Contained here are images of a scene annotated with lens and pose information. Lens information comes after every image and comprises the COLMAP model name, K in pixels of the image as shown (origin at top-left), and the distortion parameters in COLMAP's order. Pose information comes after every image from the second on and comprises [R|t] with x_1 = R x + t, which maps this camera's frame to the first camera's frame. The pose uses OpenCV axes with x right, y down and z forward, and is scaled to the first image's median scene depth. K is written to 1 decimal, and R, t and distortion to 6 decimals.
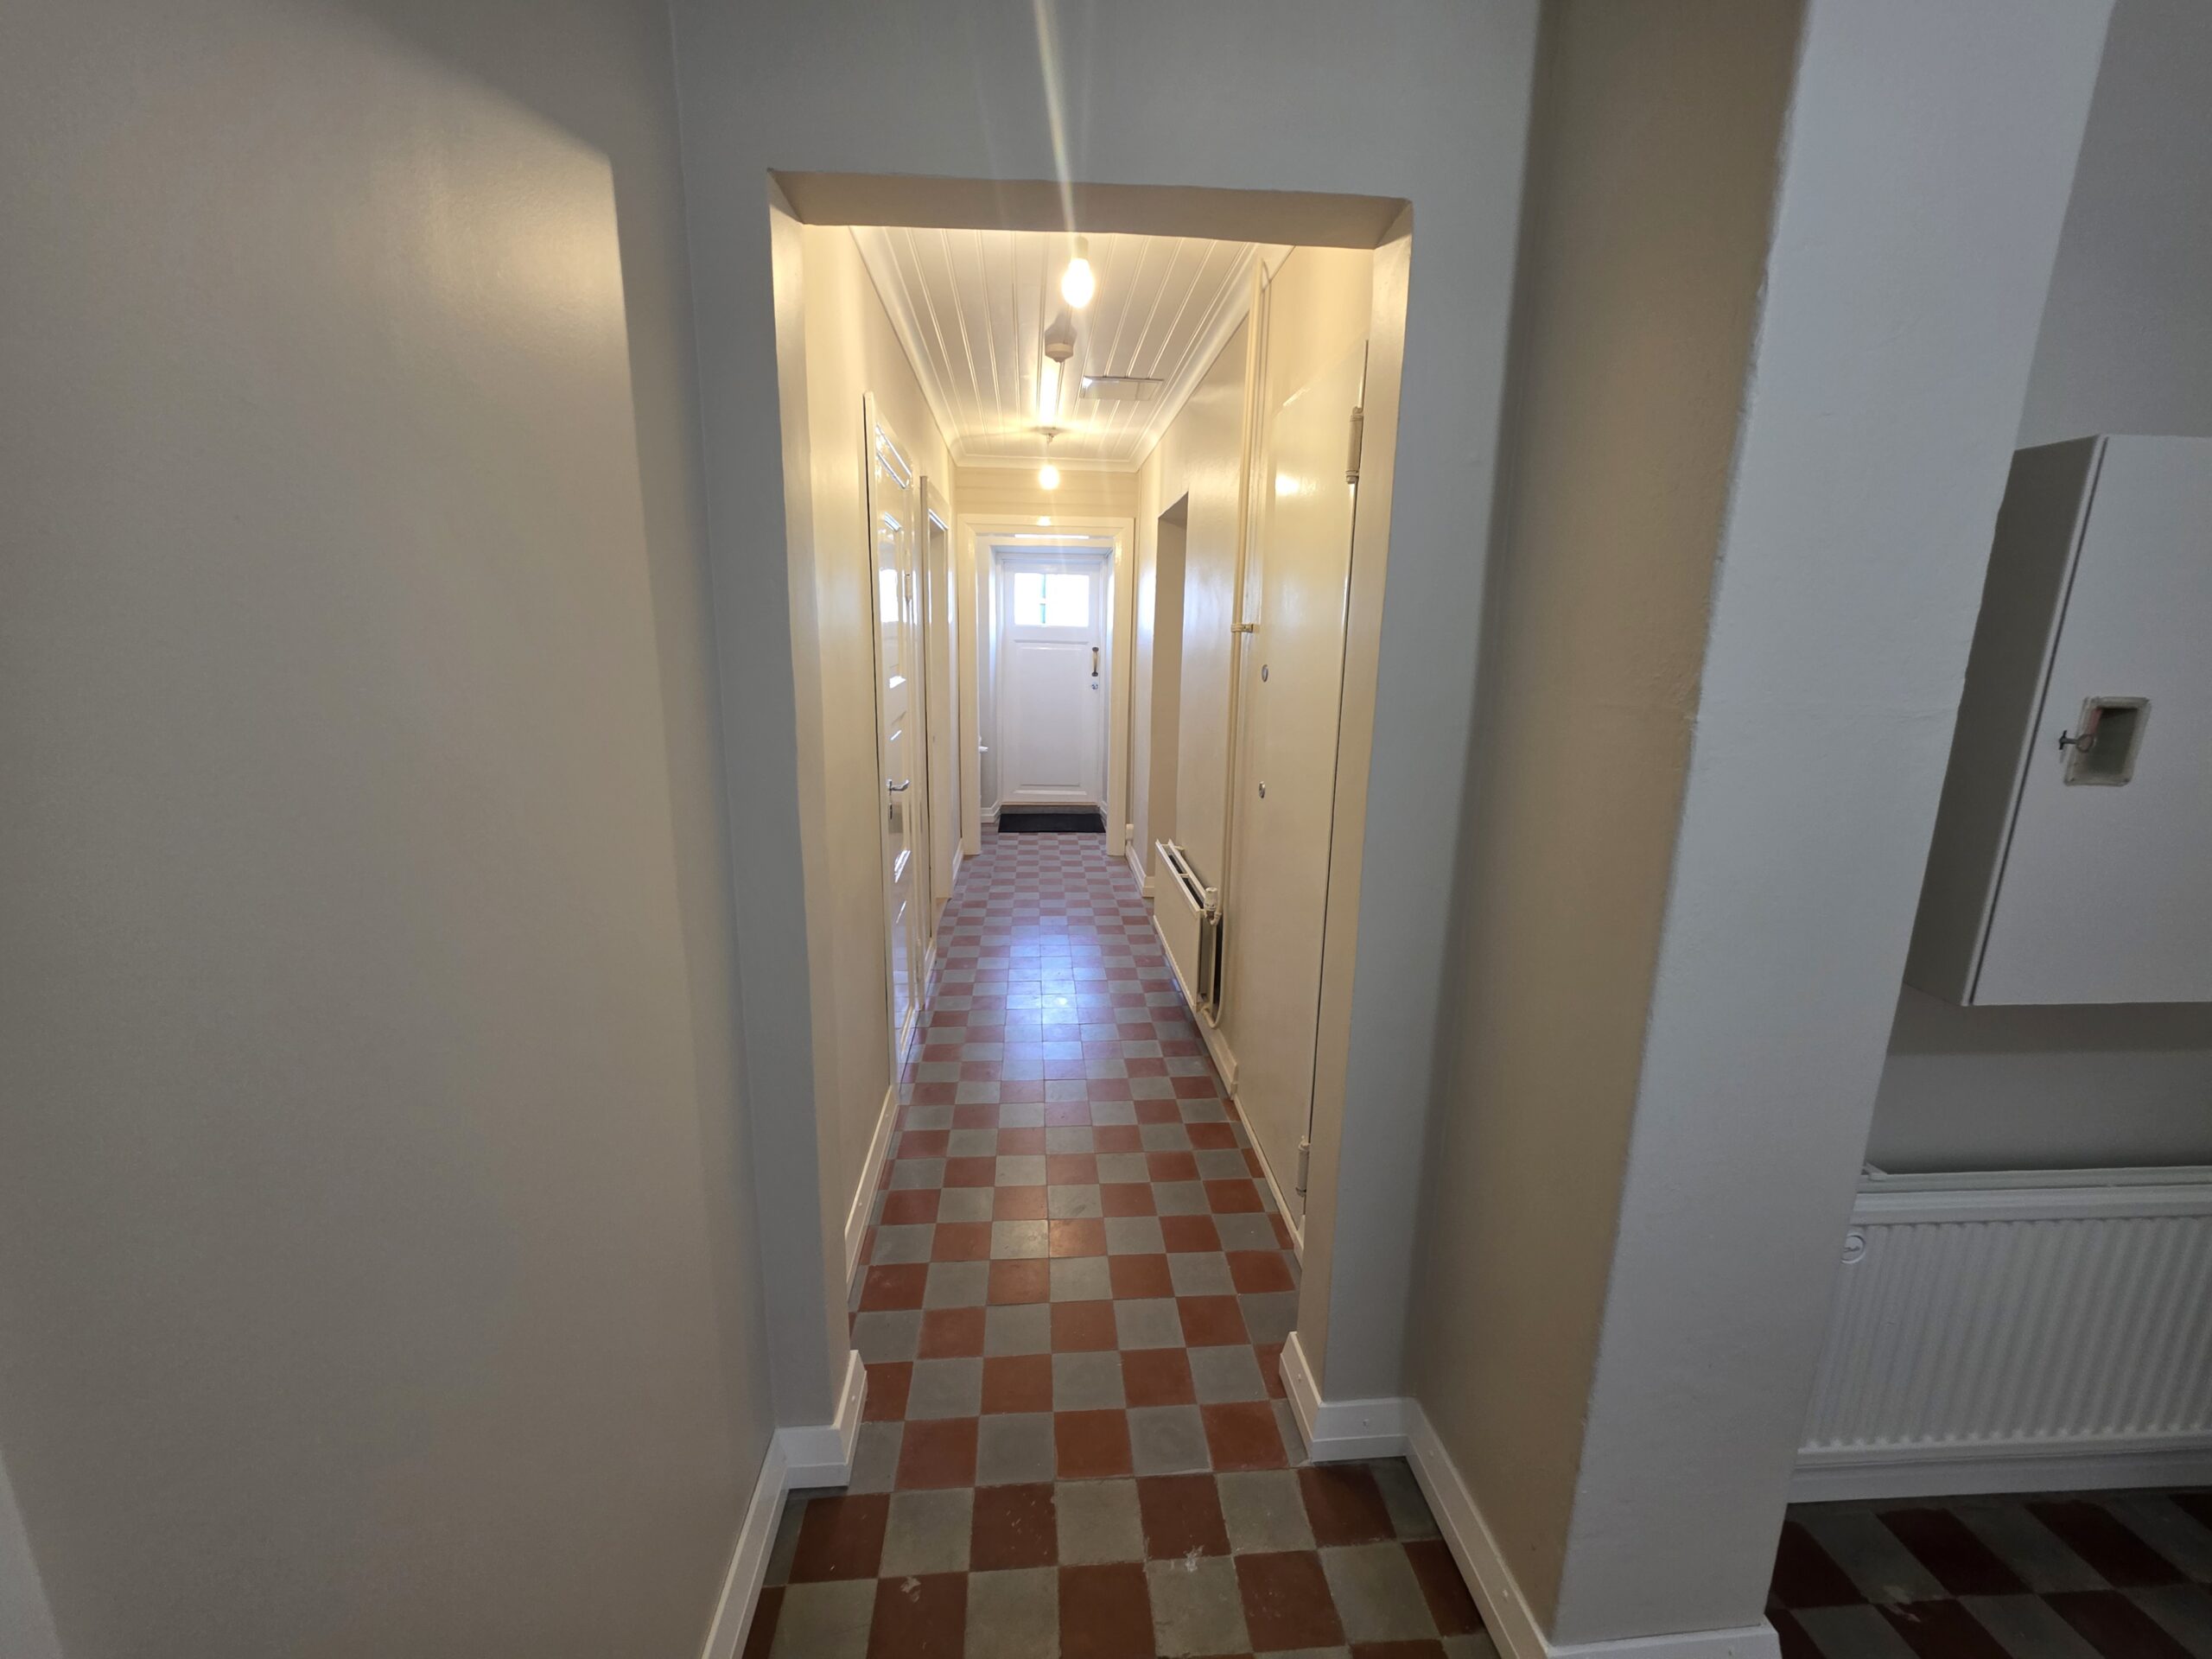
lens RADIAL K [[887.6, 0, 1106.0], [0, 887.6, 829.5], [0, 0, 1]] dist [-0.000025, 0.000006]
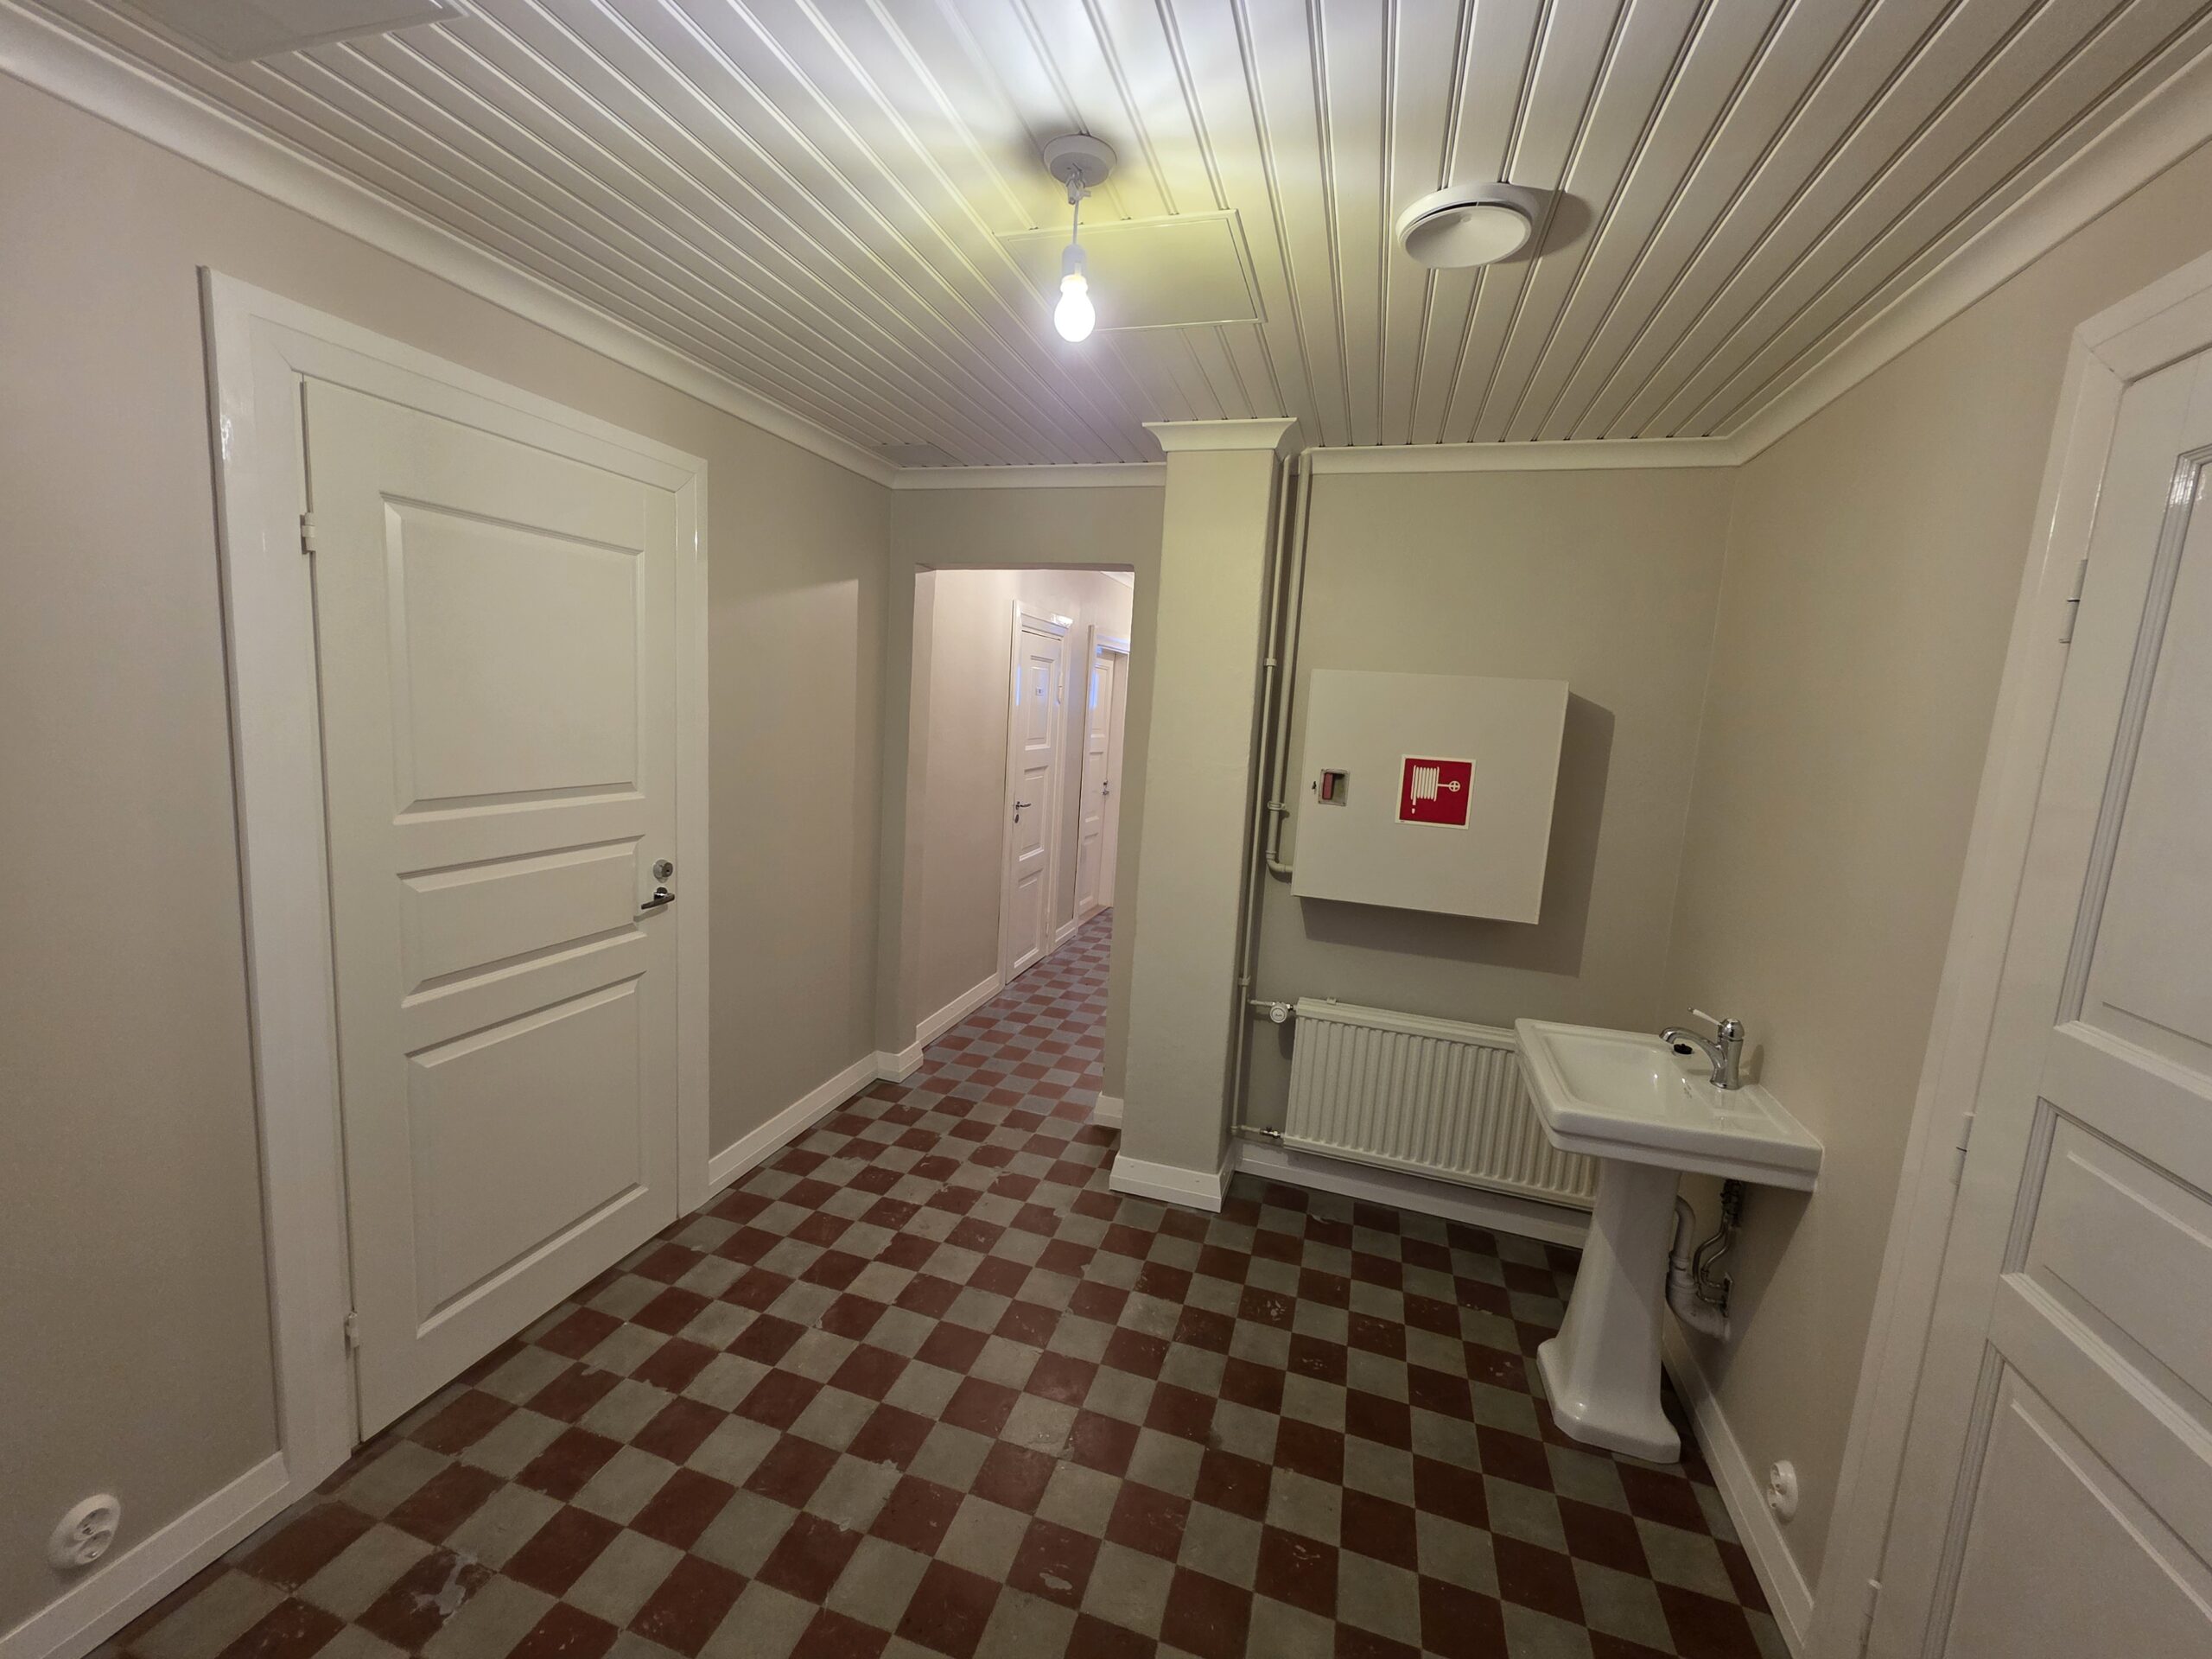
lens RADIAL K [[887.6, 0, 1106.0], [0, 887.6, 829.5], [0, 0, 1]] dist [-0.000025, 0.000006]
pose [[0.928718, 0.090407, -0.359596, 0.976210], [-0.123630, 0.989825, -0.070442, 0.183663], [0.349569, 0.109878, 0.930445, -1.027714]]
